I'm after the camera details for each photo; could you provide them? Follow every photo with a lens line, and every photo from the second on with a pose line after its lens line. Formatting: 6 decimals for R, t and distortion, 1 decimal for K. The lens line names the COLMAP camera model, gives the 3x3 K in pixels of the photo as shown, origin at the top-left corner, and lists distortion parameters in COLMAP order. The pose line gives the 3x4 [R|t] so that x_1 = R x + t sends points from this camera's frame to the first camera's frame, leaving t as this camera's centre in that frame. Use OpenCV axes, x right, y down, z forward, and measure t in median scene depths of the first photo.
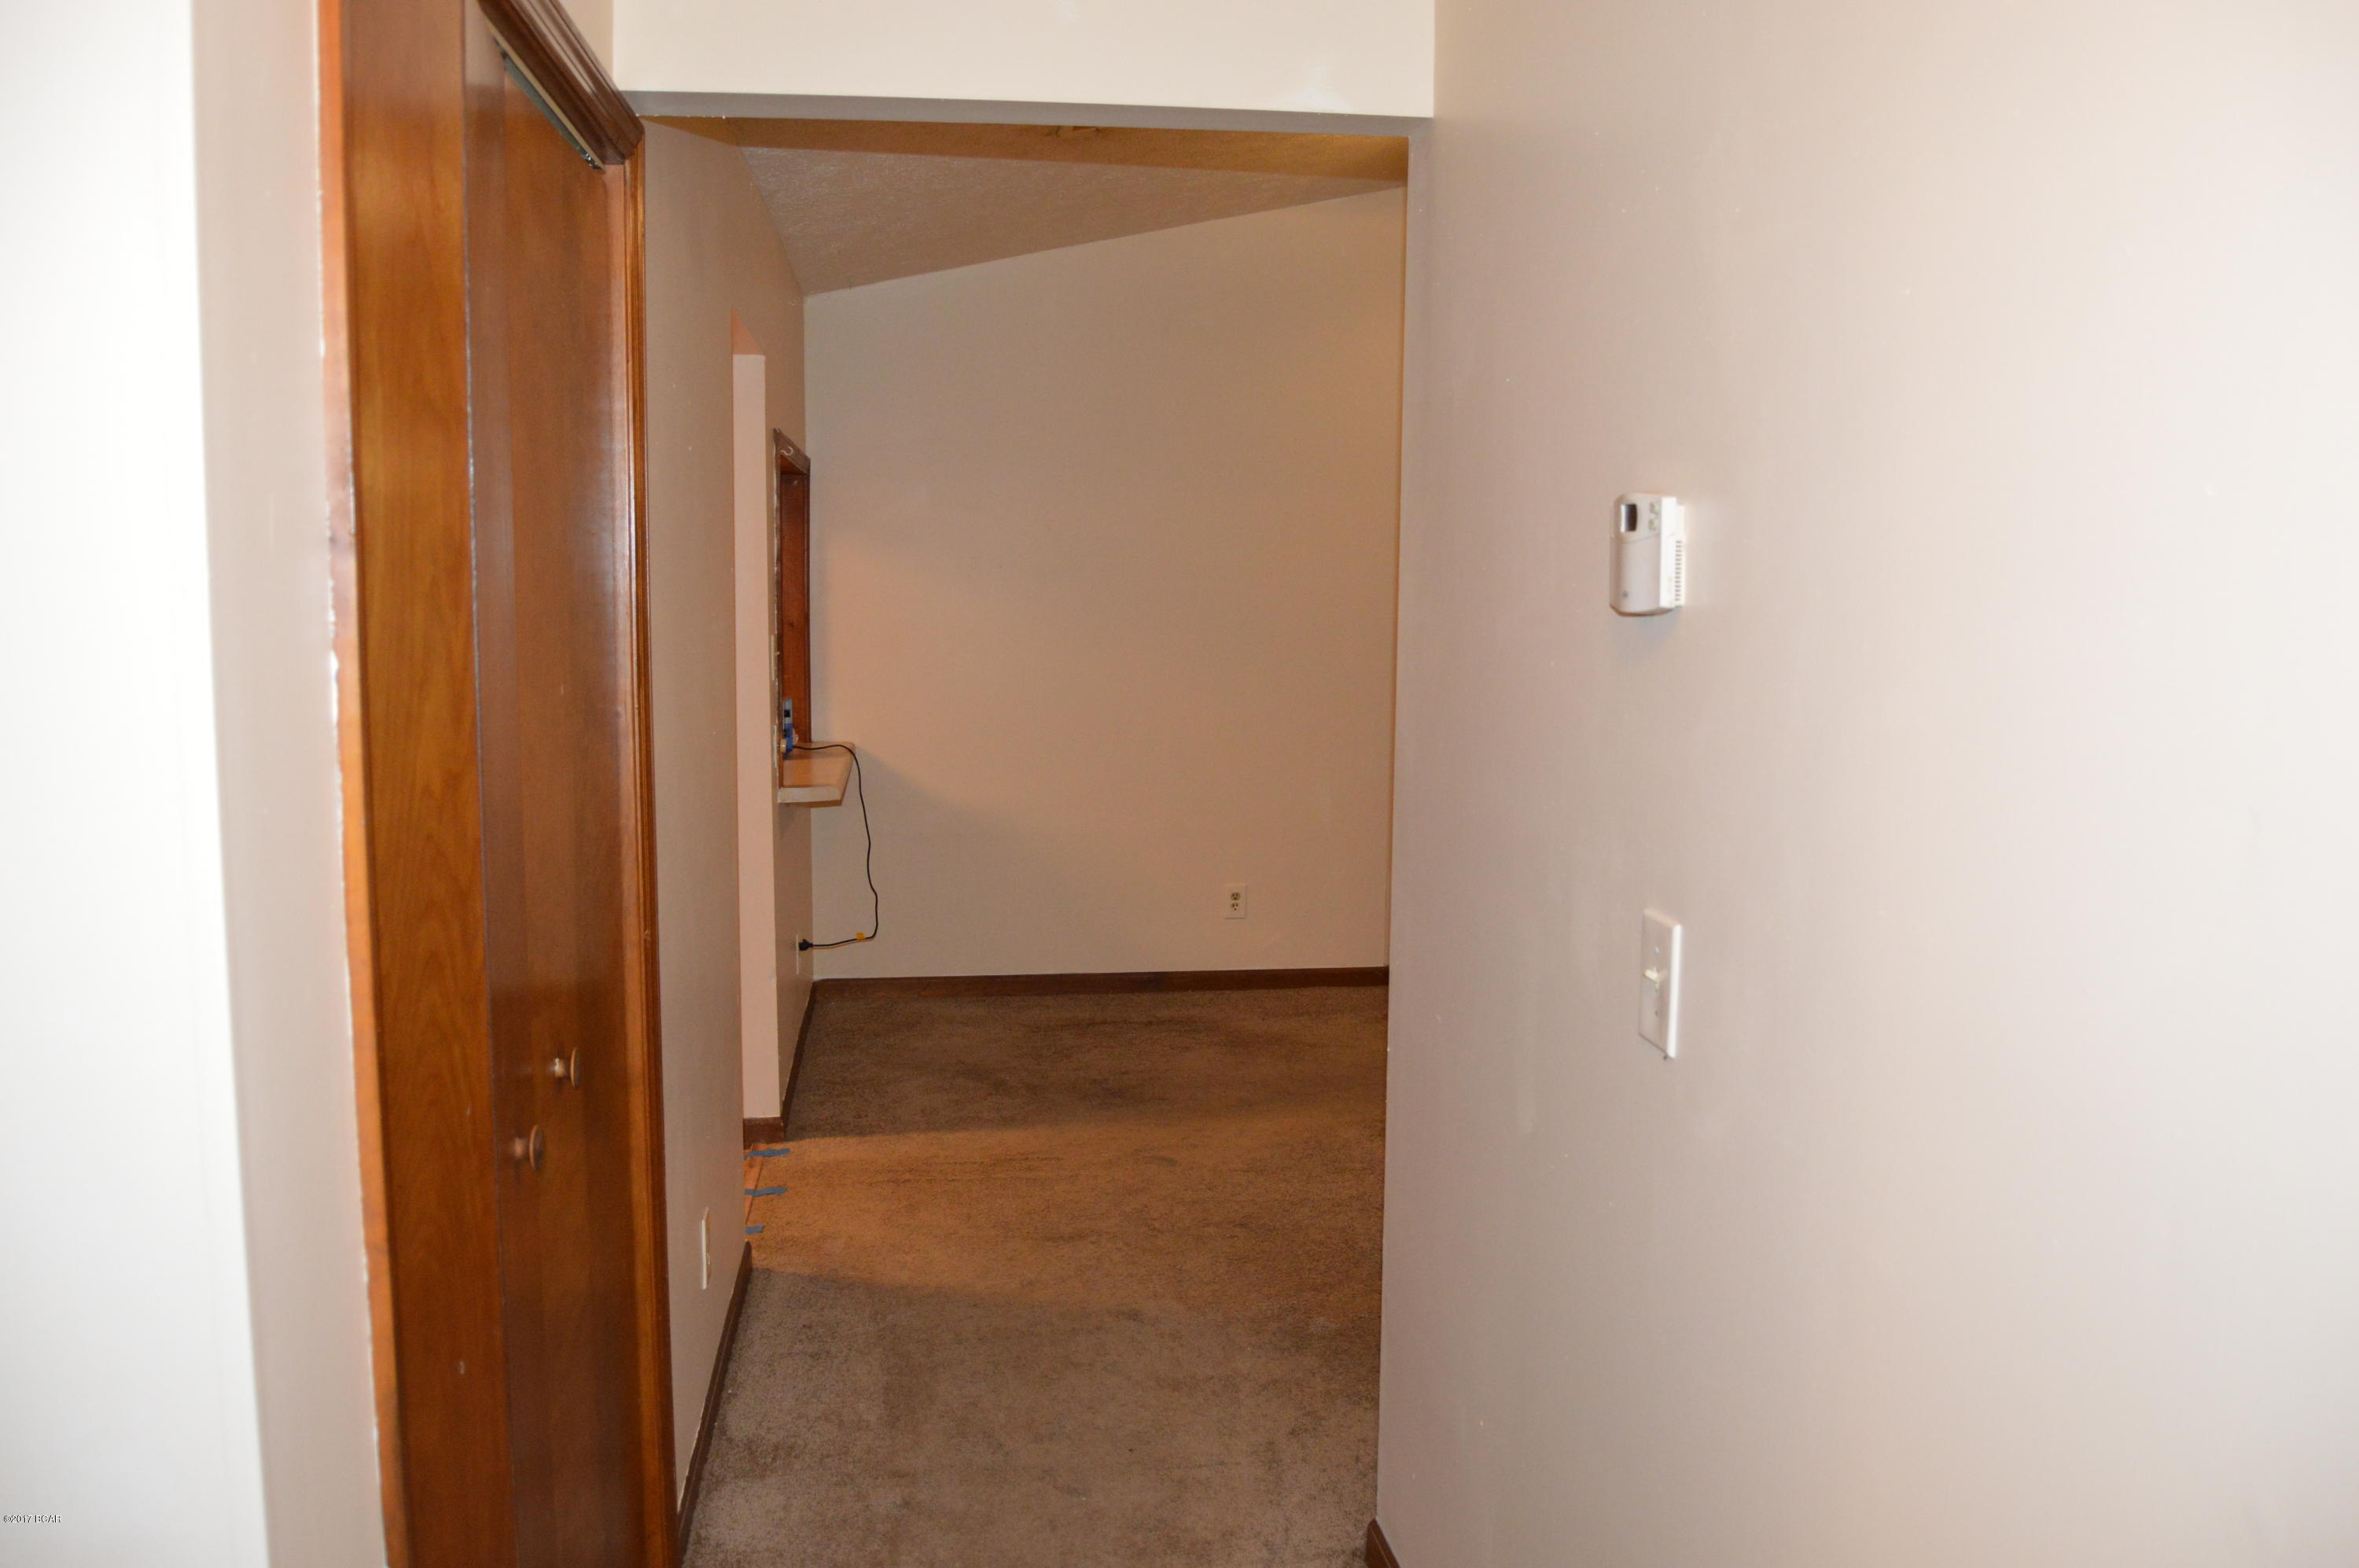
lens RADIAL K [[1856.5, 0, 1185.2], [0, 1856.5, 777.1], [0, 0, 1]] dist [-0.088511, 0.025401]
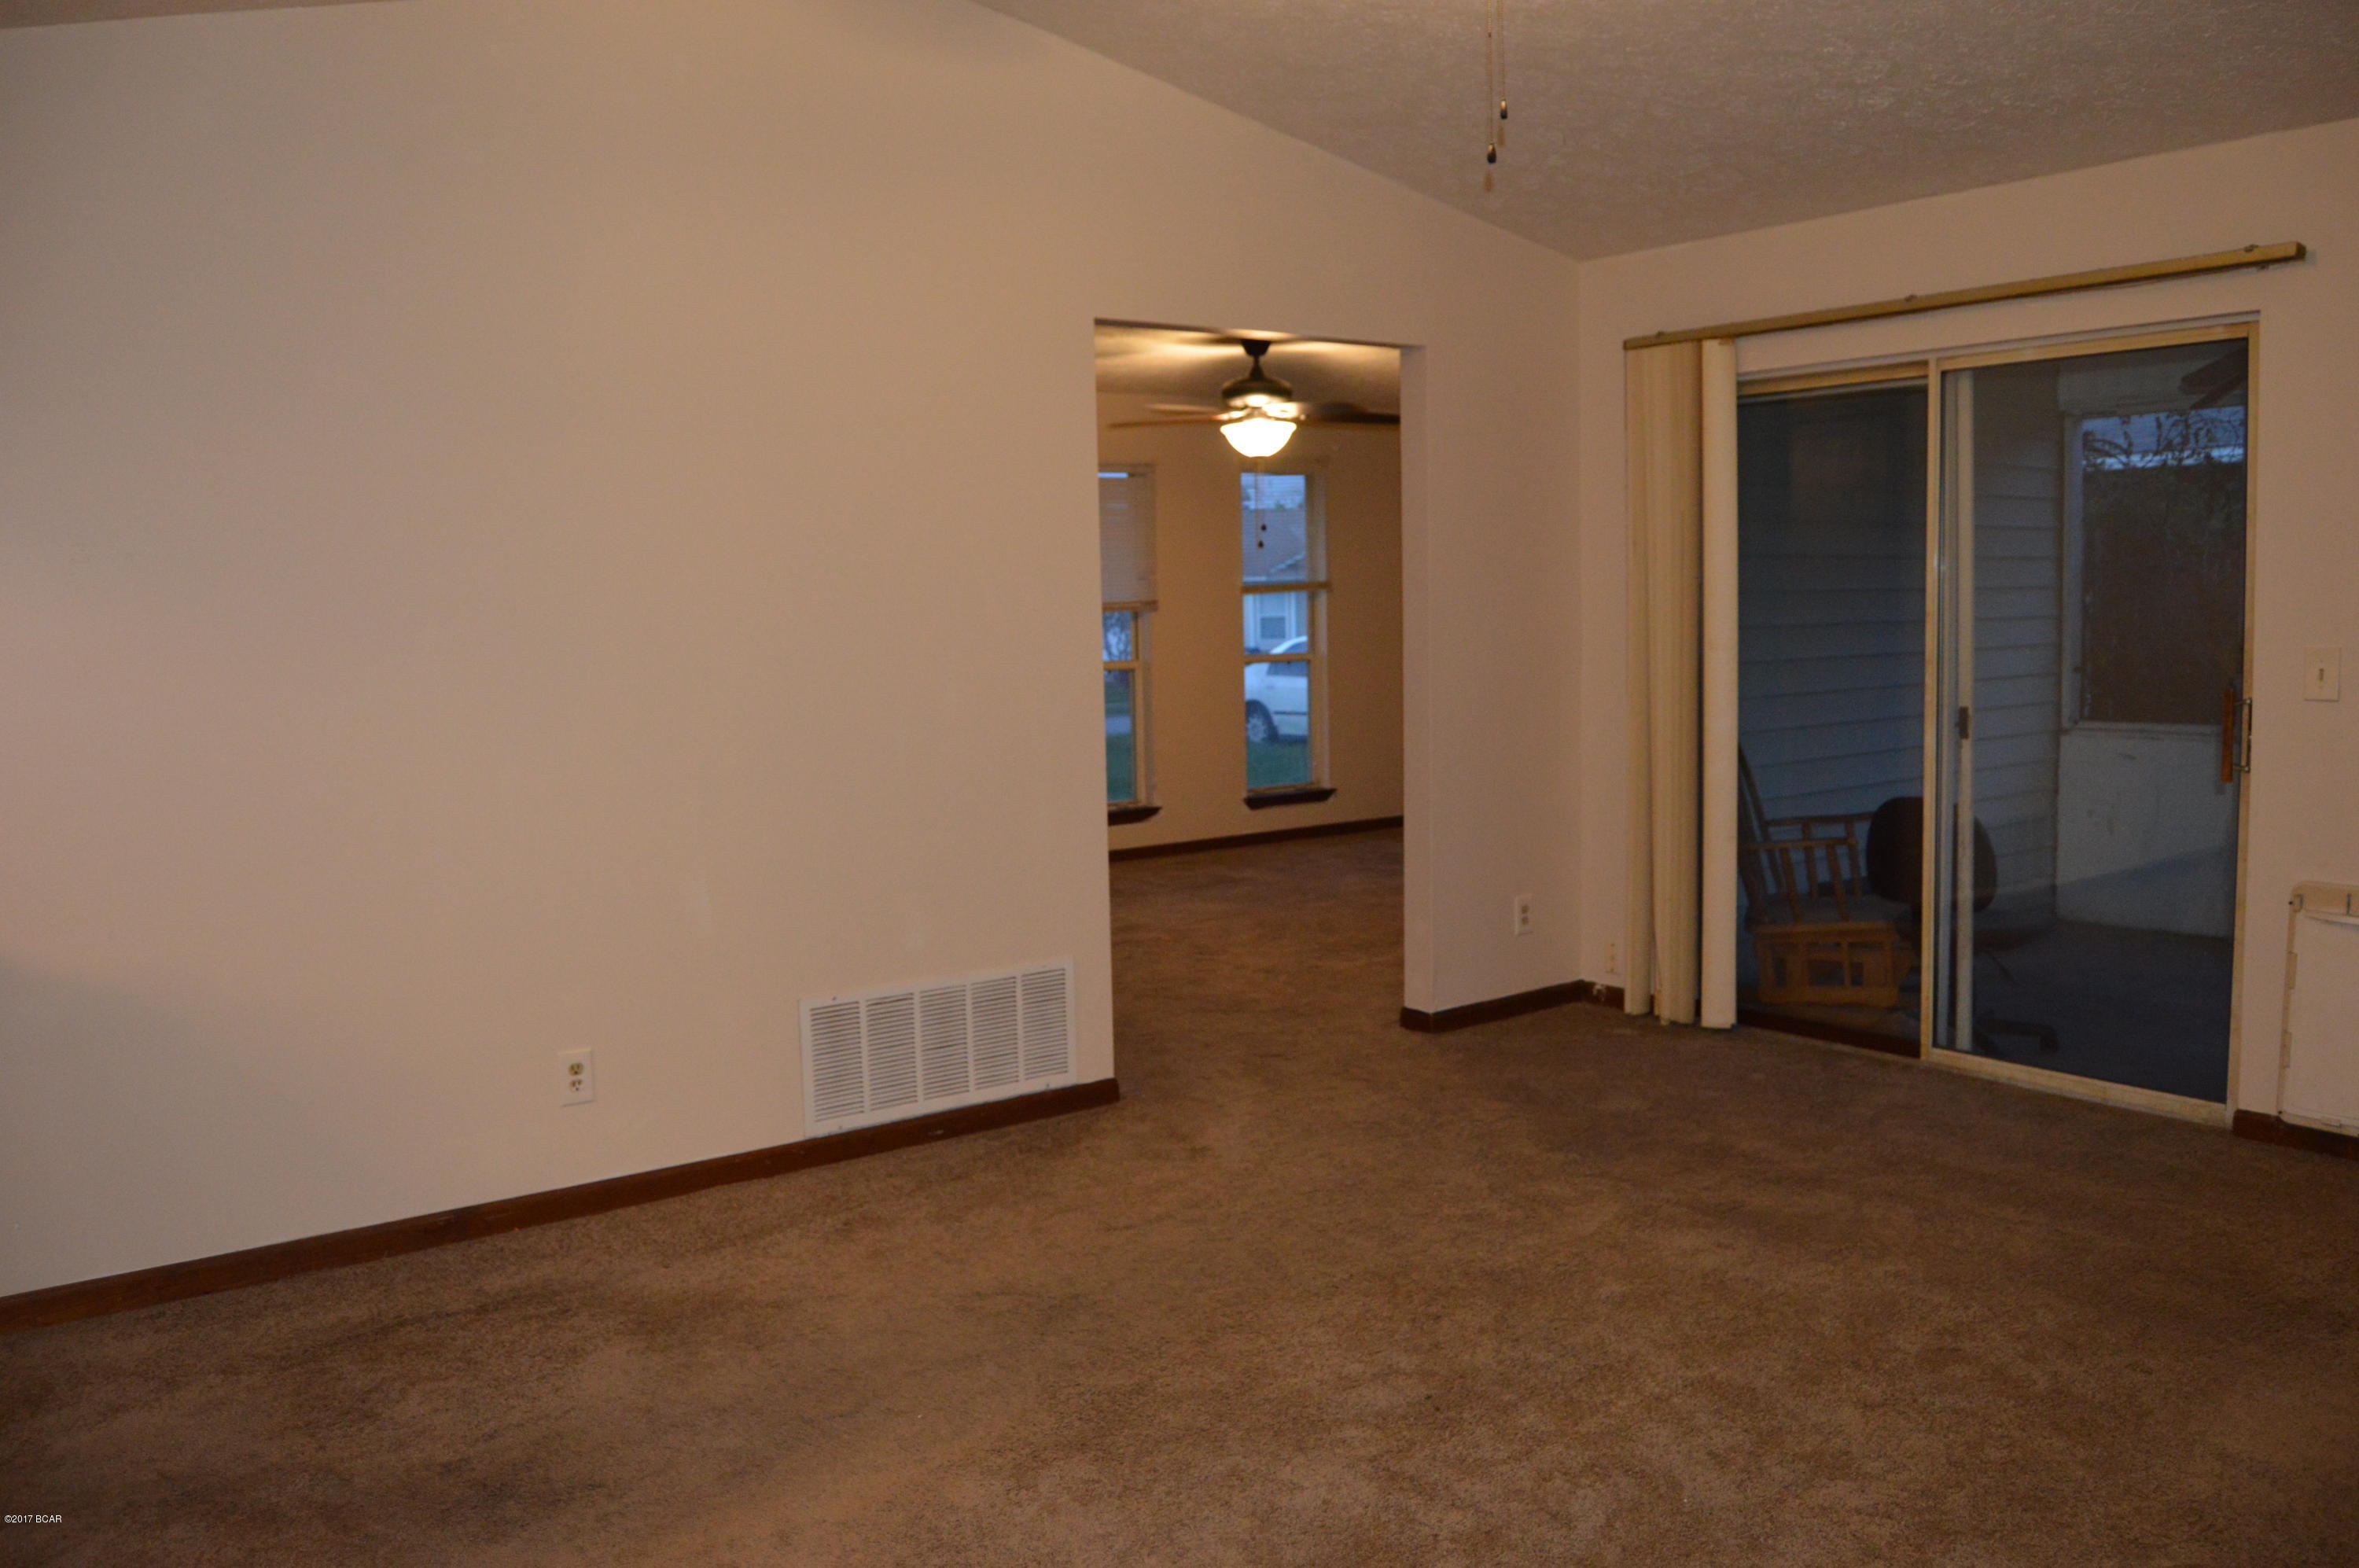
lens RADIAL K [[1856.5, 0, 1185.2], [0, 1856.5, 777.1], [0, 0, 1]] dist [-0.088511, 0.025401]
pose [[0.880987, -0.078999, 0.466498, -0.080336], [0.087005, 0.996198, 0.004391, -0.021770], [-0.465072, 0.036719, 0.884511, 0.367734]]
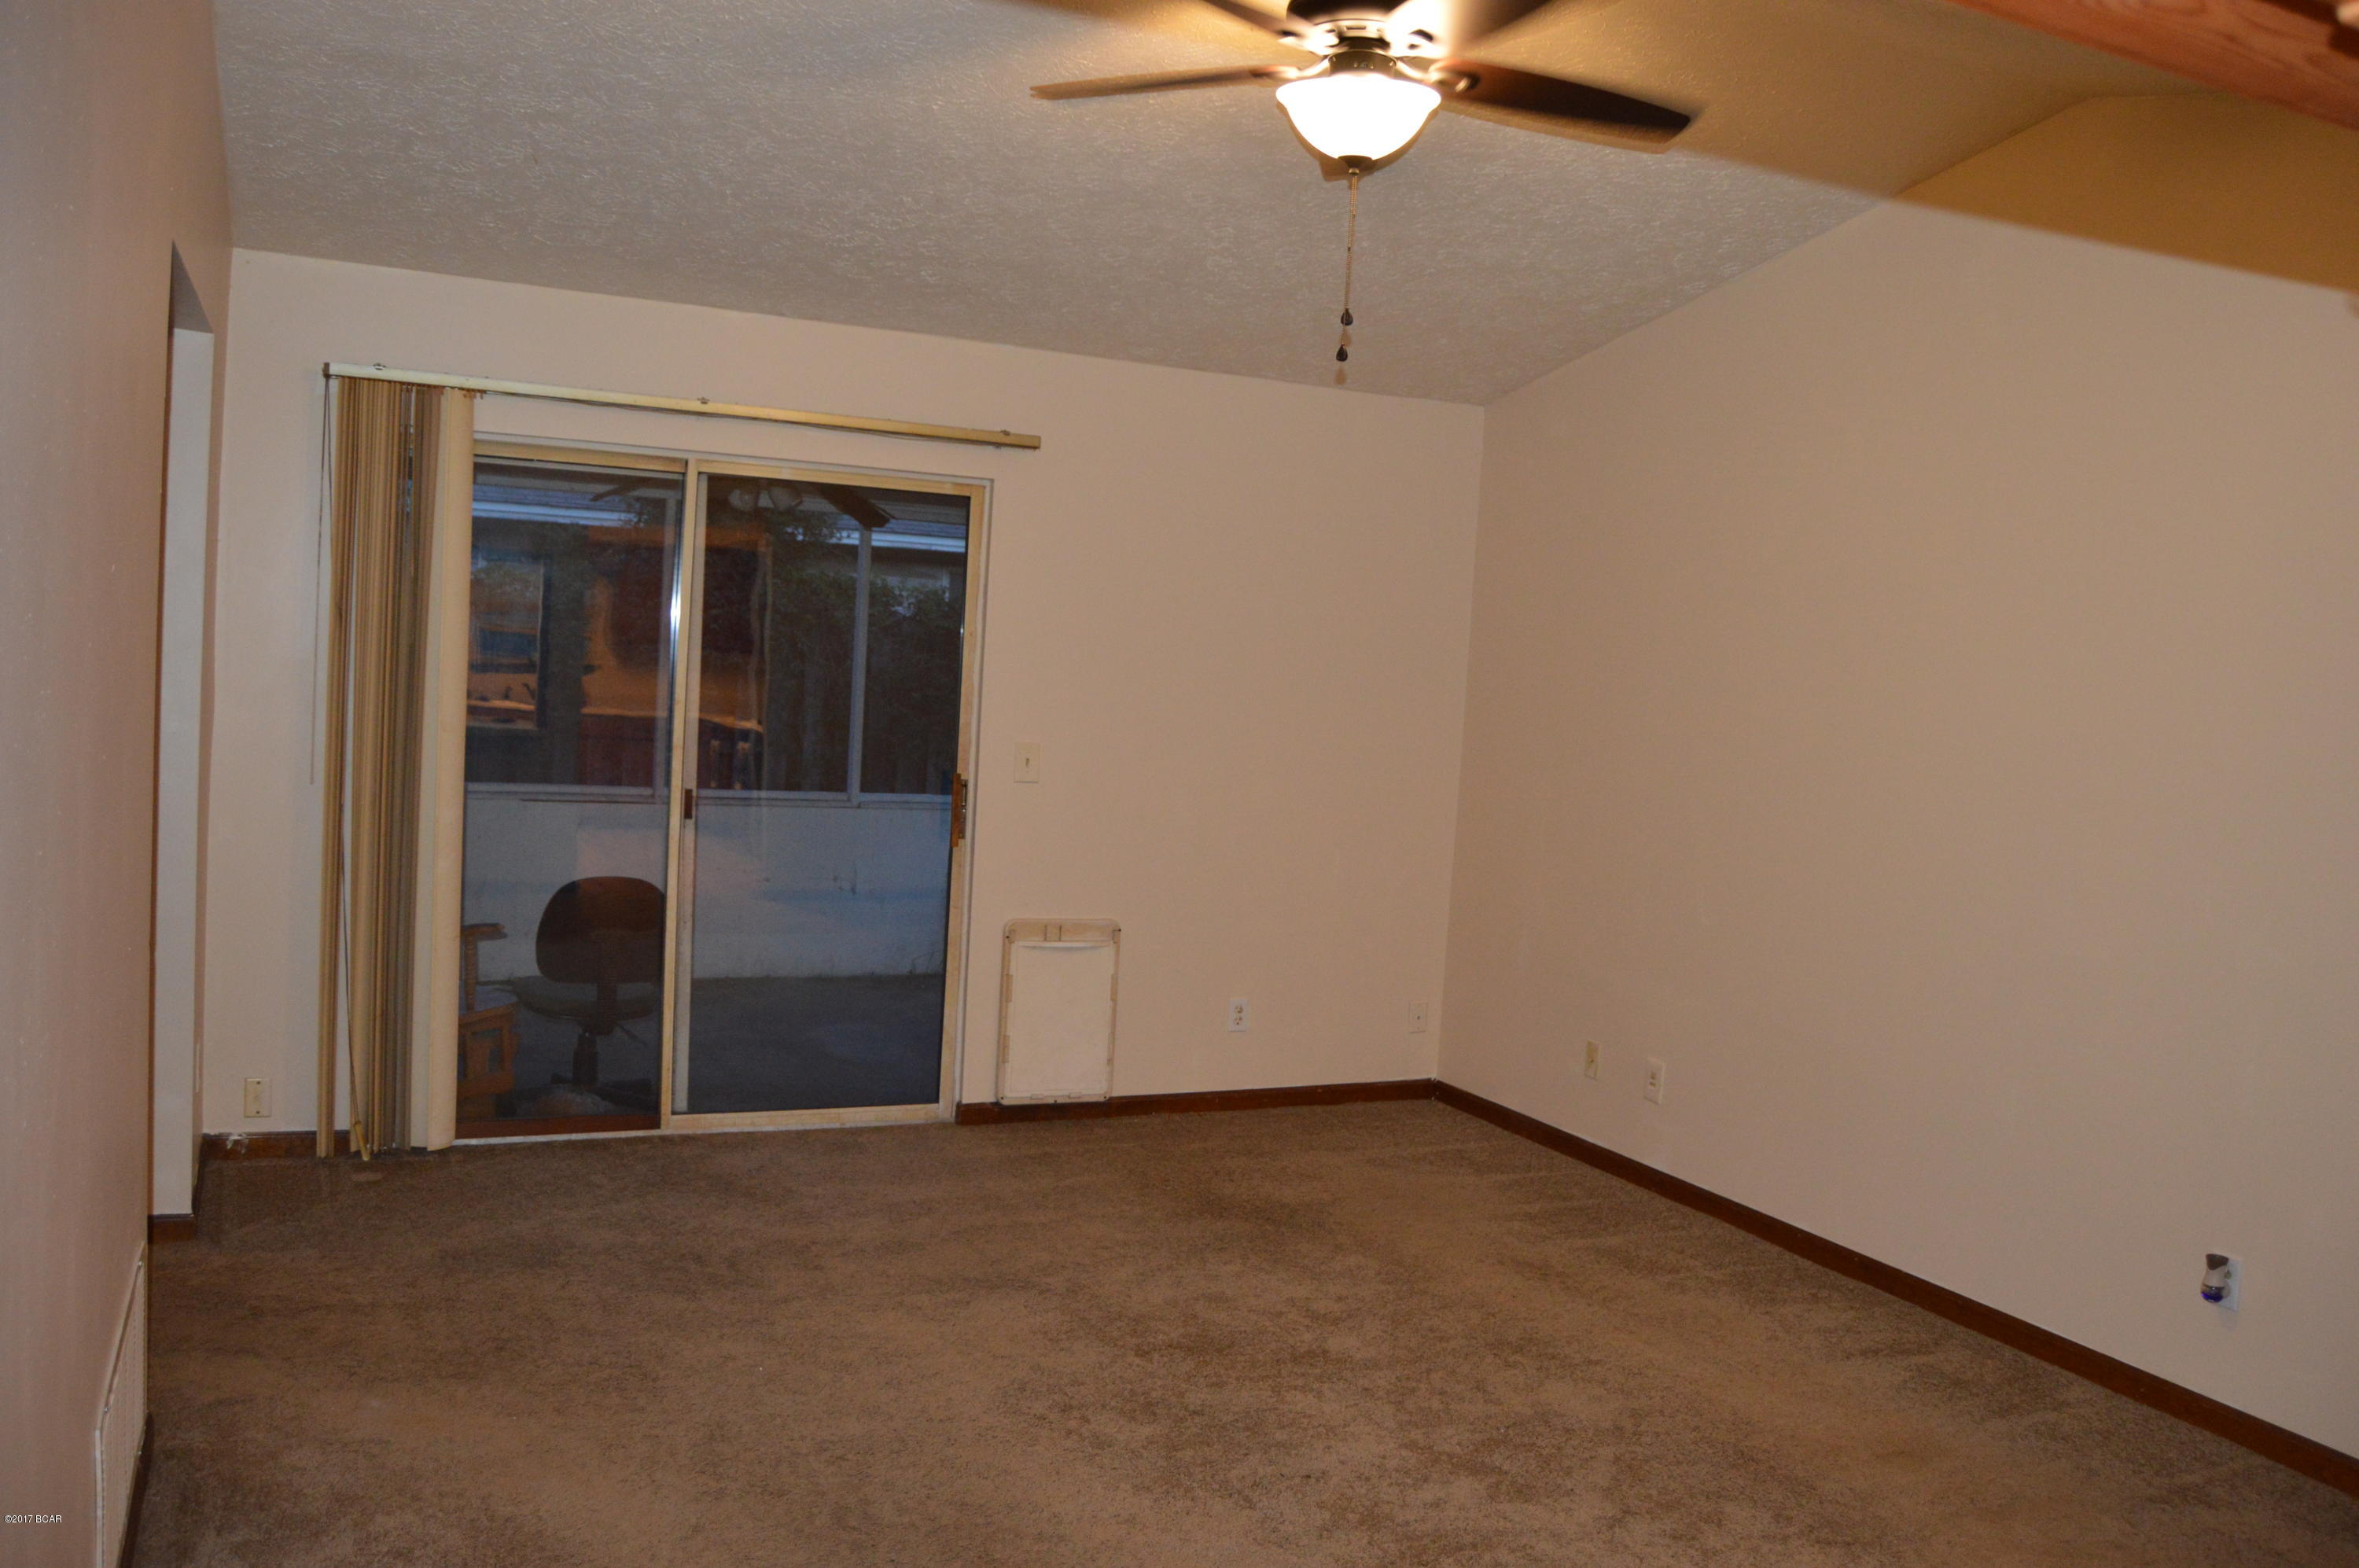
lens RADIAL K [[1856.5, 0, 1185.2], [0, 1856.5, 777.1], [0, 0, 1]] dist [-0.088511, 0.025401]
pose [[-0.295622, -0.091958, 0.950869, -0.293172], [0.041959, 0.993146, 0.109091, -0.112030], [-0.954383, 0.072147, -0.289738, 0.968558]]
